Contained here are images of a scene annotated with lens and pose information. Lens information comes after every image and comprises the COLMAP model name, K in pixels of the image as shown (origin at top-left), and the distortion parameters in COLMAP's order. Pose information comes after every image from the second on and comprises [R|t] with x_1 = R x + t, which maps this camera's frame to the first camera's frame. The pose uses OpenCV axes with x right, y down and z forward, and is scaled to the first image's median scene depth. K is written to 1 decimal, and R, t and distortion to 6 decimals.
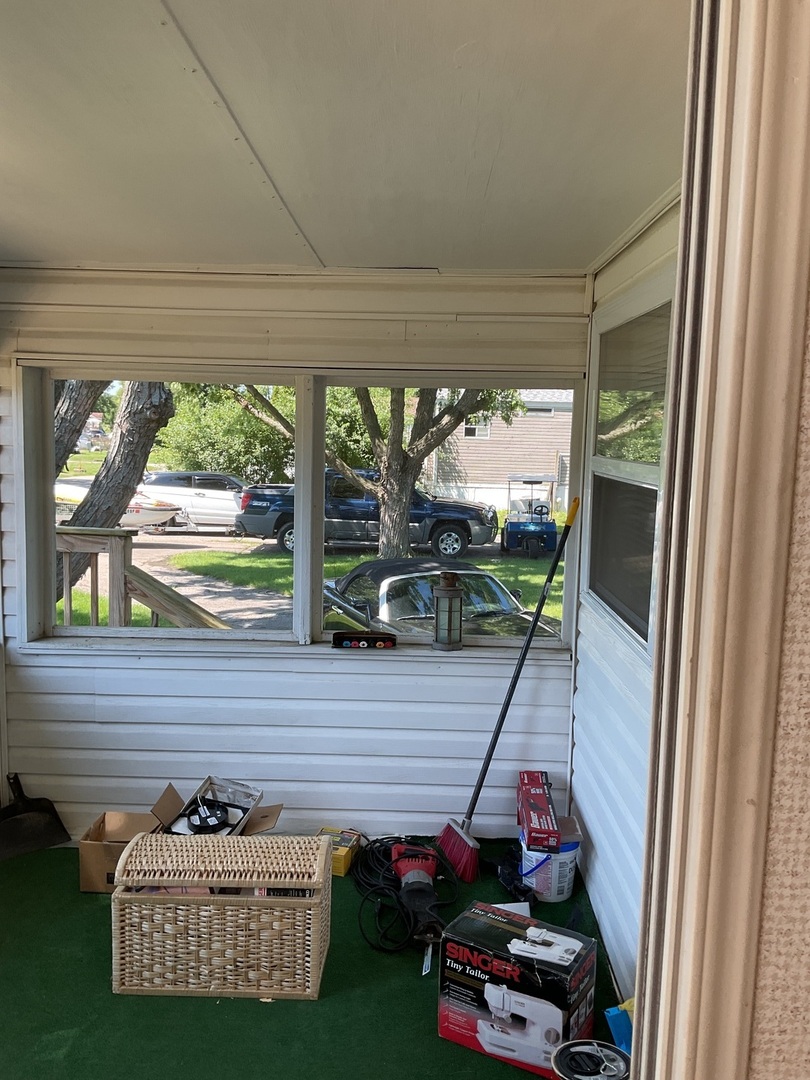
lens RADIAL K [[884.3, 0, 400.7], [0, 884.3, 547.5], [0, 0, 1]] dist [0.074301, -0.134551]
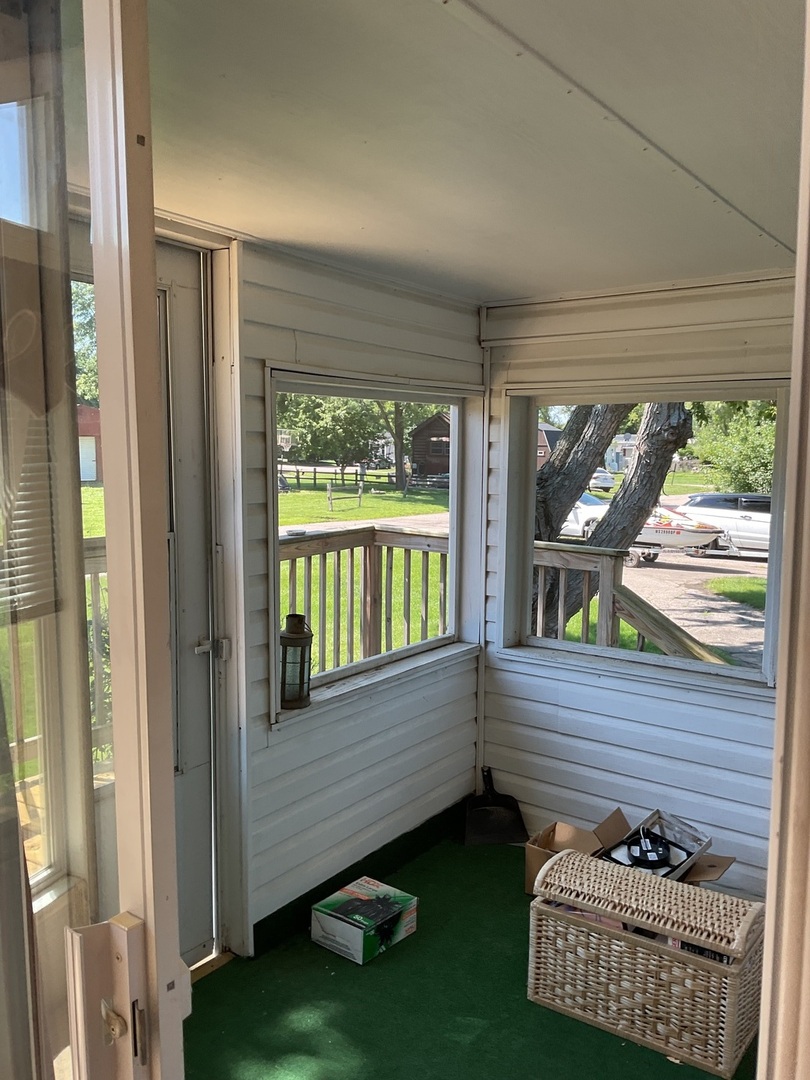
lens RADIAL K [[884.3, 0, 408.6], [0, 884.3, 542.6], [0, 0, 1]] dist [0.074301, -0.134551]
pose [[0.822280, 0.043018, -0.567455, 0.098117], [-0.059583, 0.998166, -0.010669, -0.004441], [0.565955, 0.042584, 0.823335, 0.042320]]
